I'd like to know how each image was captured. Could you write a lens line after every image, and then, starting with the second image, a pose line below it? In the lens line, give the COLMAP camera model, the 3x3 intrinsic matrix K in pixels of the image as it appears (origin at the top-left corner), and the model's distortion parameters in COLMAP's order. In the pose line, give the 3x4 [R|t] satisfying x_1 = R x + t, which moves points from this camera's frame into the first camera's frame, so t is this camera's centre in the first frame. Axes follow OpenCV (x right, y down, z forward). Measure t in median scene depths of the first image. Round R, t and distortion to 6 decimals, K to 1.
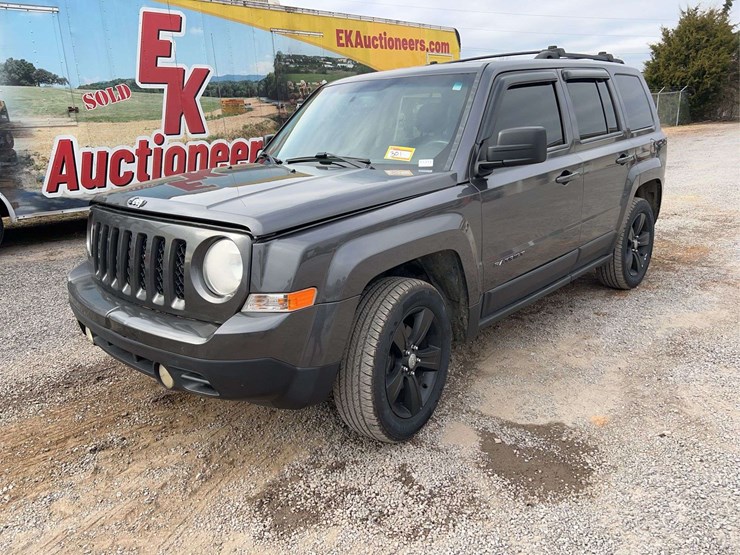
lens RADIAL K [[554.9, 0, 375.1], [0, 554.9, 274.0], [0, 0, 1]] dist [0.052192, -0.056844]
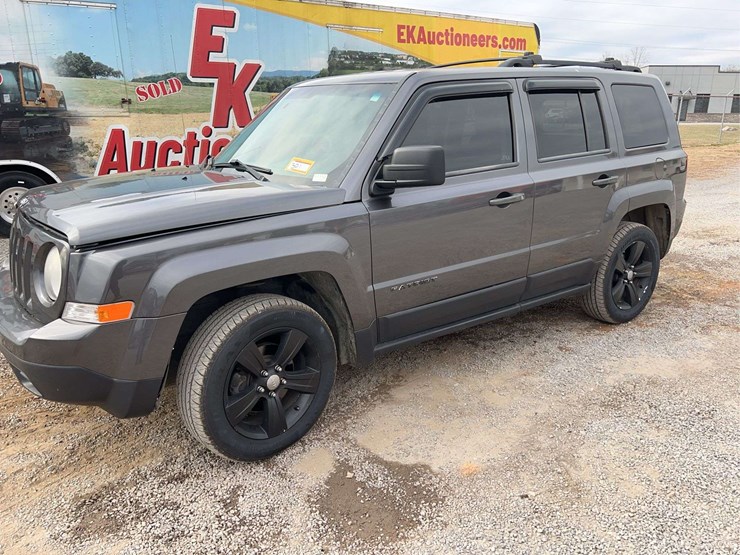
lens RADIAL K [[554.9, 0, 373.7], [0, 554.9, 284.1], [0, 0, 1]] dist [0.052192, -0.056844]
pose [[0.979964, 0.089427, -0.177970, 0.347208], [-0.084383, 0.995793, 0.035724, -0.055536], [0.180416, -0.019991, 0.983387, 0.065622]]
